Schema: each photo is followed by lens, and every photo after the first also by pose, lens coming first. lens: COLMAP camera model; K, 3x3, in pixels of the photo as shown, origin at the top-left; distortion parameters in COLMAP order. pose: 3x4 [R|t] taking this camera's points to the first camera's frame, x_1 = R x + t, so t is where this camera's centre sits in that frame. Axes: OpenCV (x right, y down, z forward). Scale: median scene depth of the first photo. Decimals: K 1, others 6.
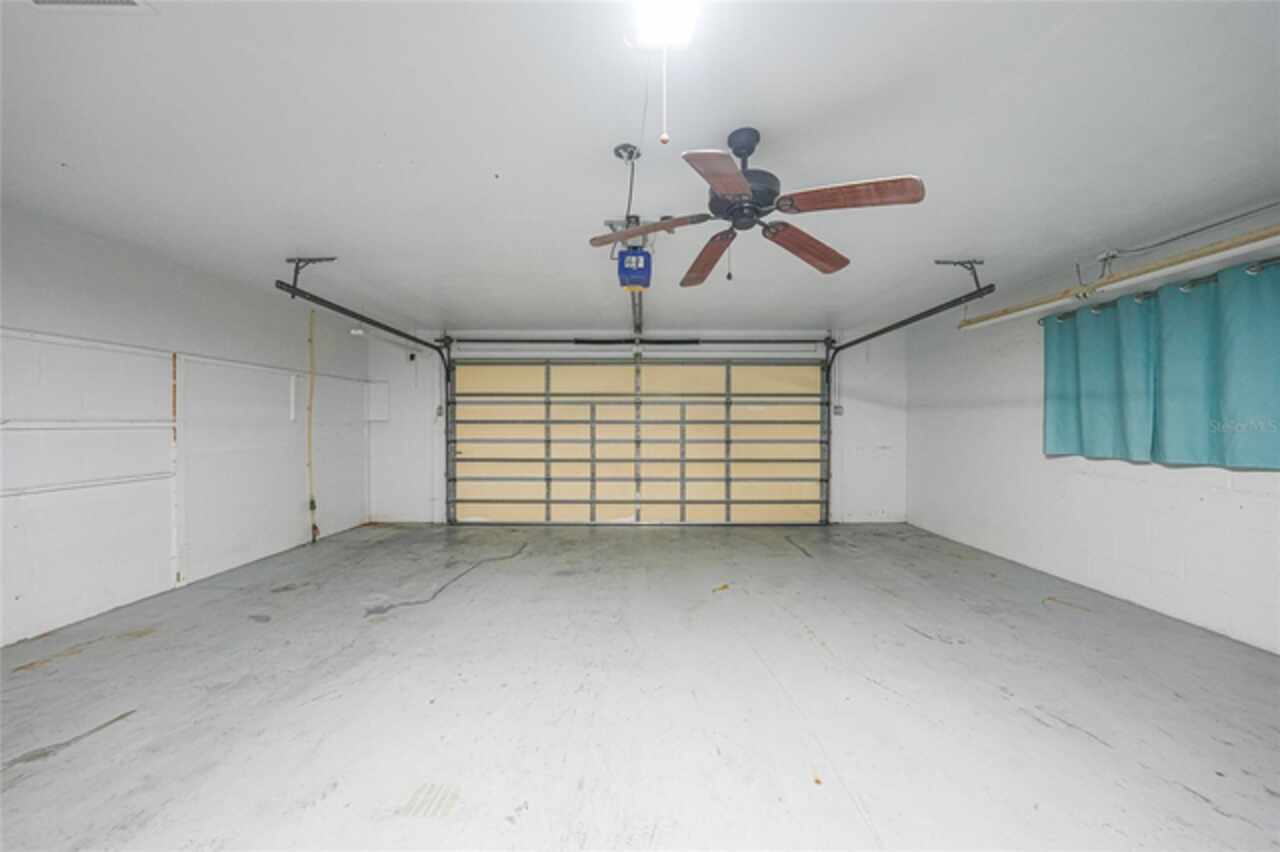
lens RADIAL K [[448.9, 0, 638.8], [0, 448.9, 429.9], [0, 0, 1]] dist [0.000070, 0.000006]
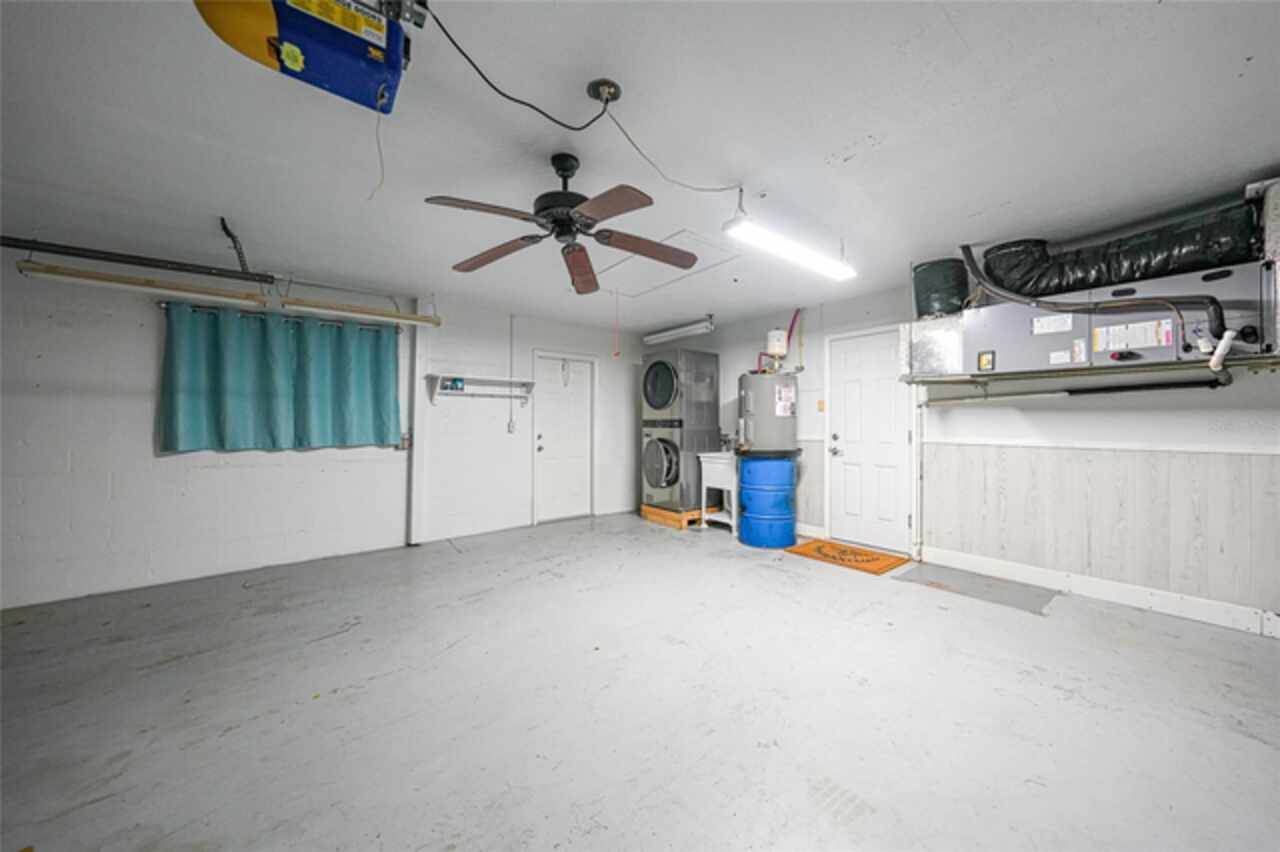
lens RADIAL K [[448.9, 0, 638.8], [0, 448.9, 429.9], [0, 0, 1]] dist [0.000070, 0.000006]
pose [[-0.615947, -0.010070, 0.787723, -0.510978], [0.006078, 0.999828, 0.017534, -0.000291], [-0.787764, 0.015588, -0.615779, 1.031123]]
